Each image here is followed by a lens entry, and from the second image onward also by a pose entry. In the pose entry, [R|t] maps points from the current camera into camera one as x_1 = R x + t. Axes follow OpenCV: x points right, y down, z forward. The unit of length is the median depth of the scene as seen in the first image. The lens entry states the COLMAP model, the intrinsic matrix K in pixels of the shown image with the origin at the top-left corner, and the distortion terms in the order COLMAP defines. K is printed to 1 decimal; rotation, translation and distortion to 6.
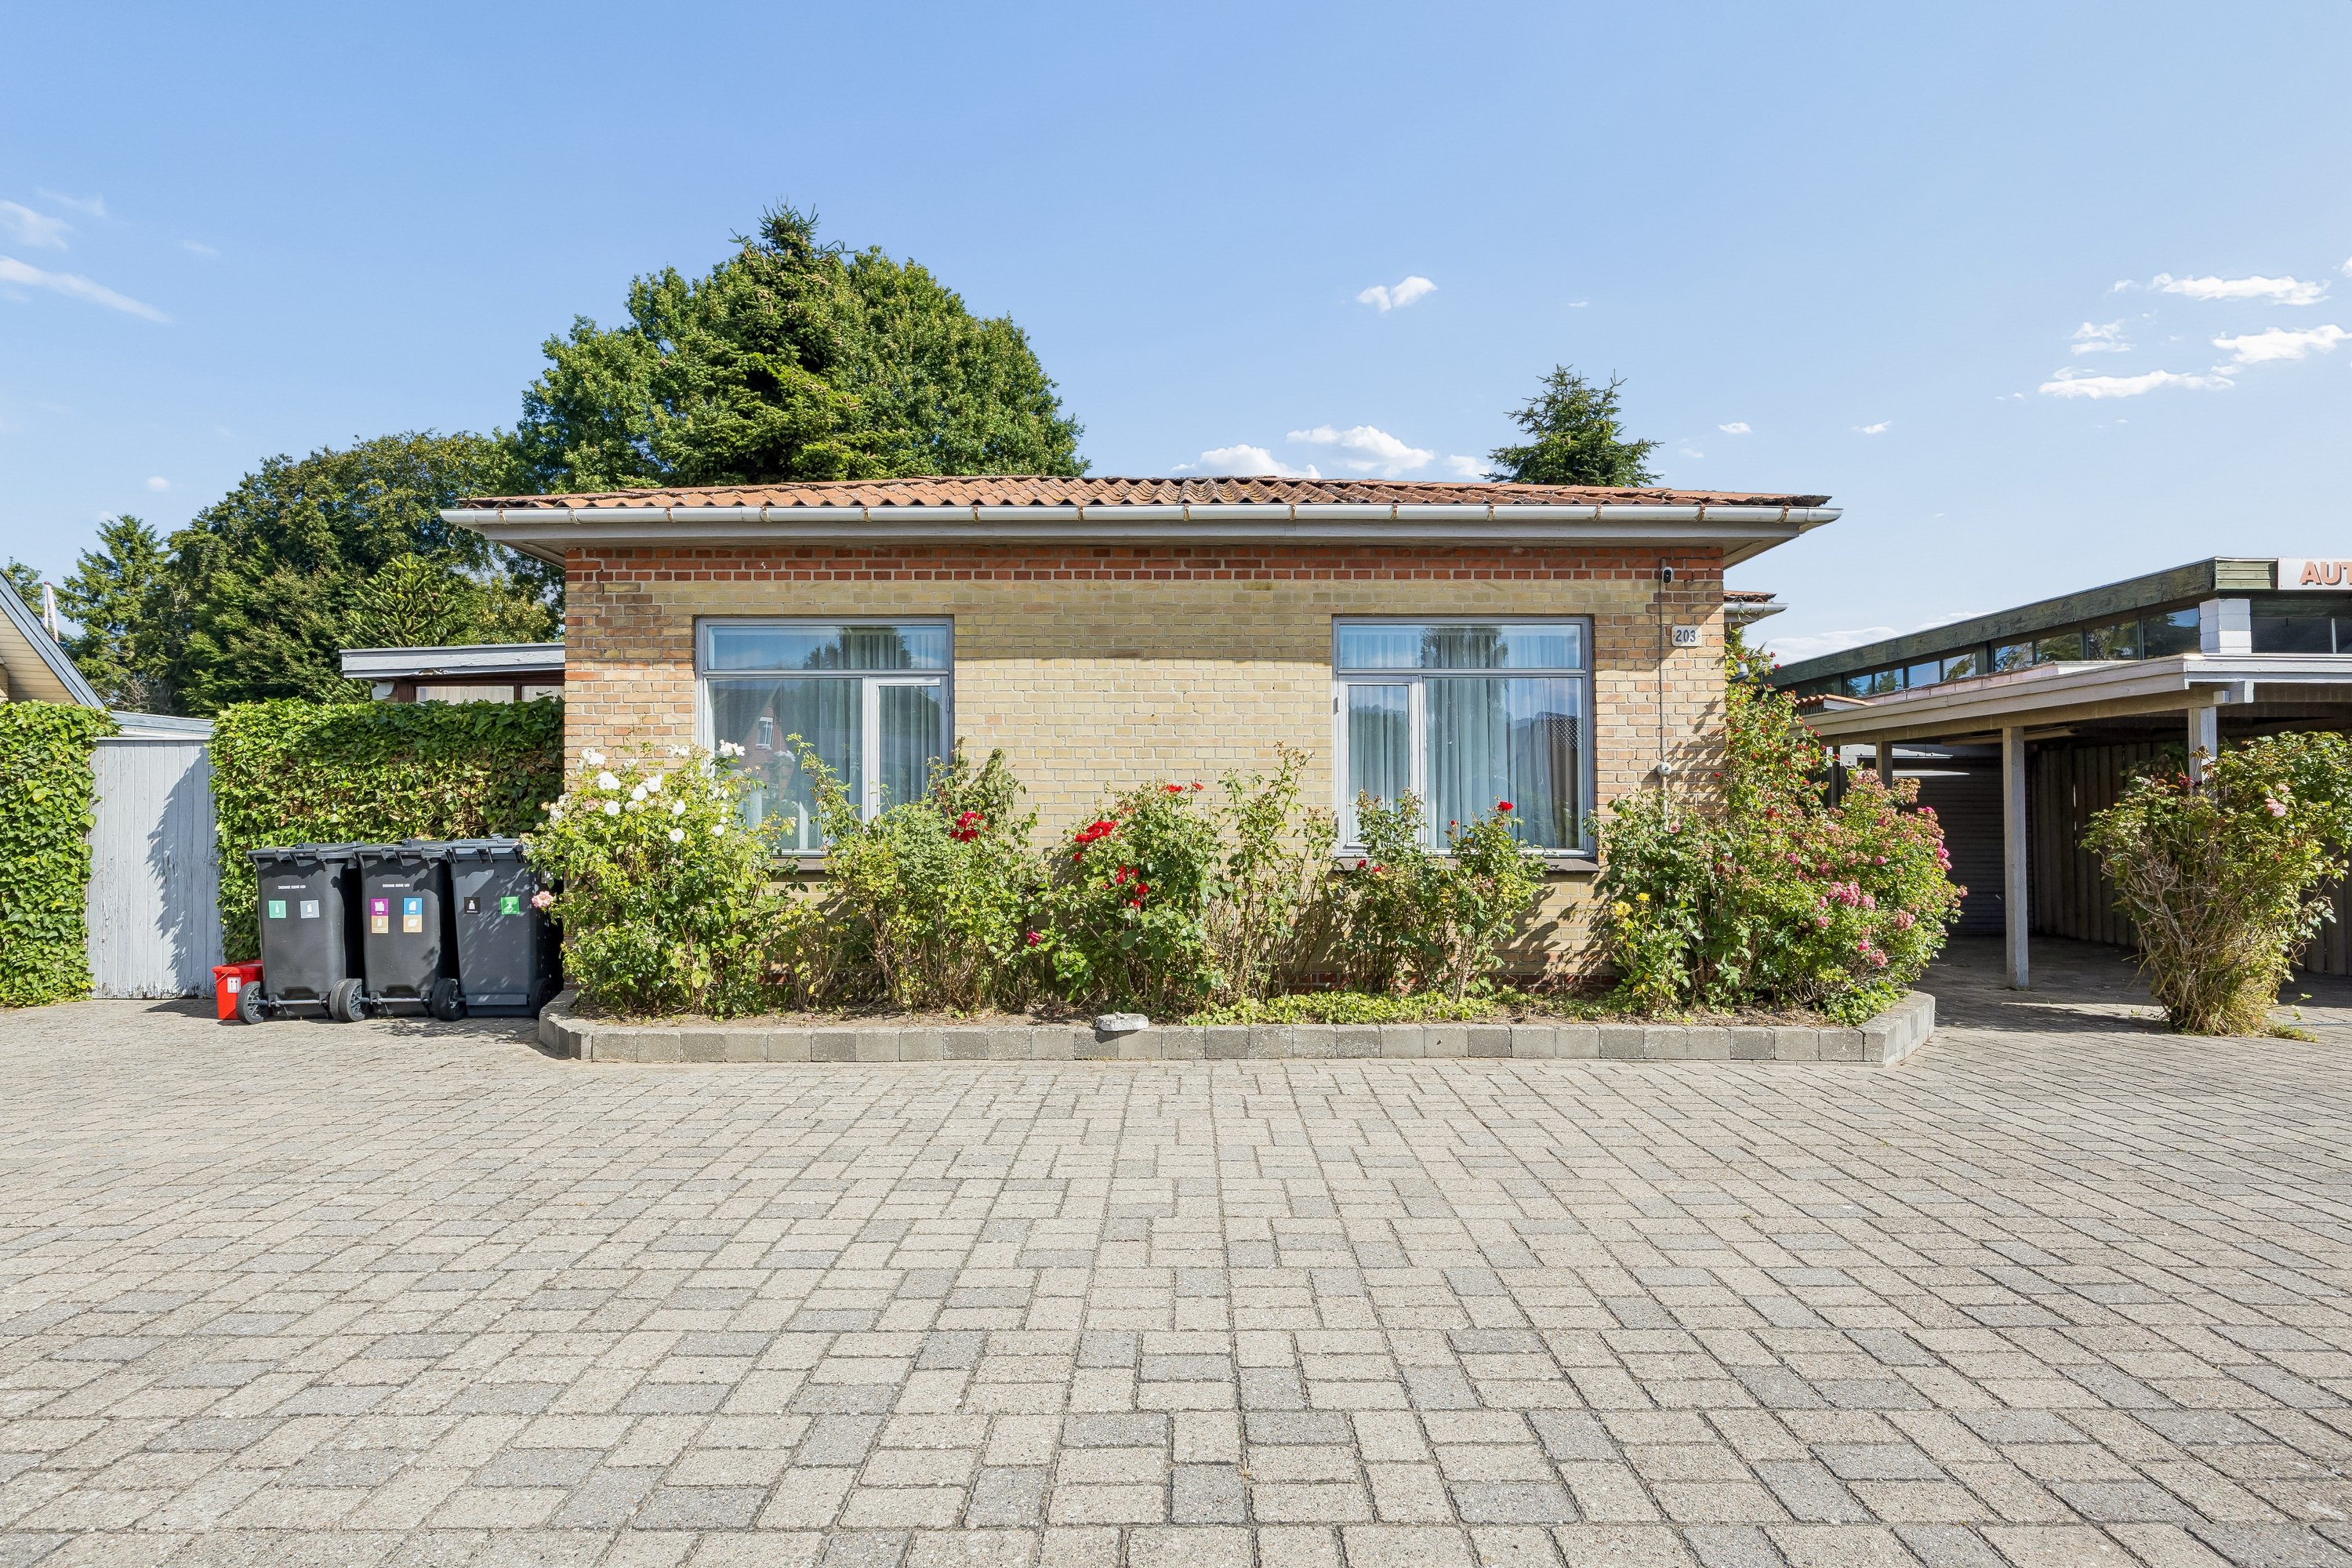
lens RADIAL K [[1324.1, 0, 1177.6], [0, 1324.1, 783.2], [0, 0, 1]] dist [-0.008385, -0.001087]
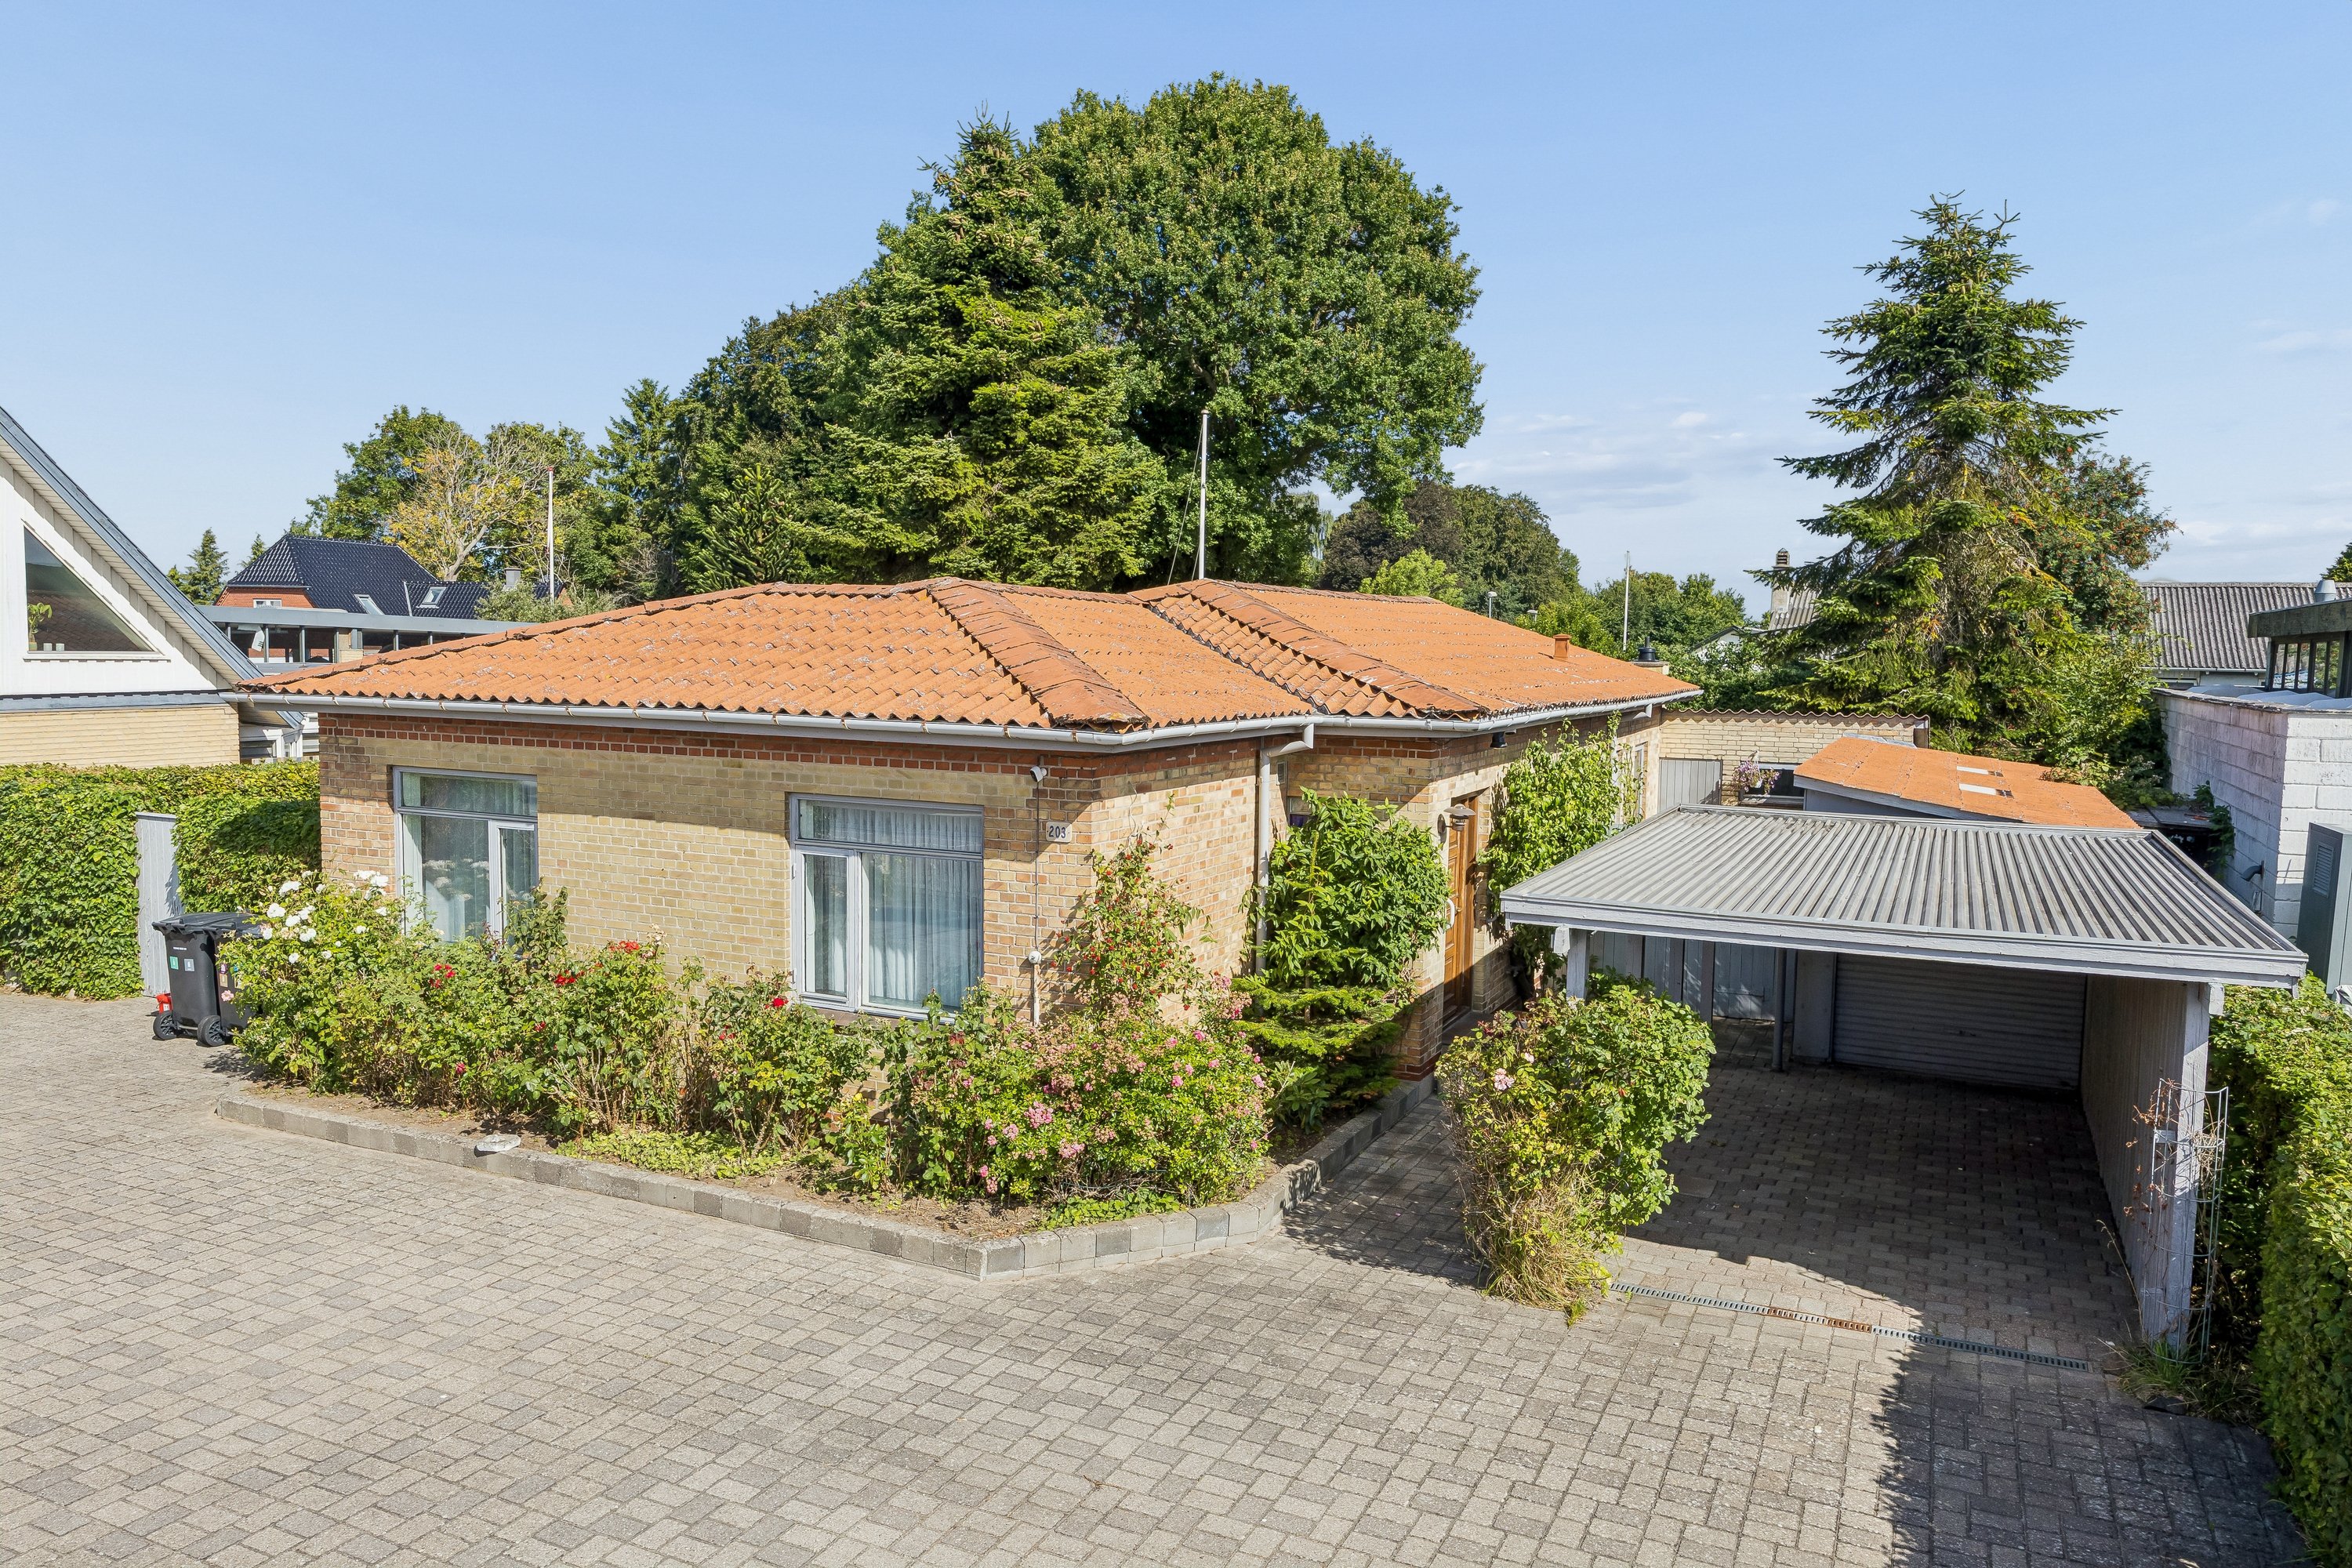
lens RADIAL K [[1678.9, 0, 1174.9], [0, 1678.9, 790.0], [0, 0, 1]] dist [-0.018911, 0.003509]
pose [[0.906833, 0.052601, -0.418195, 0.350791], [-0.006732, 0.993863, 0.110410, -0.100055], [0.421436, -0.097308, 0.901622, -0.049688]]
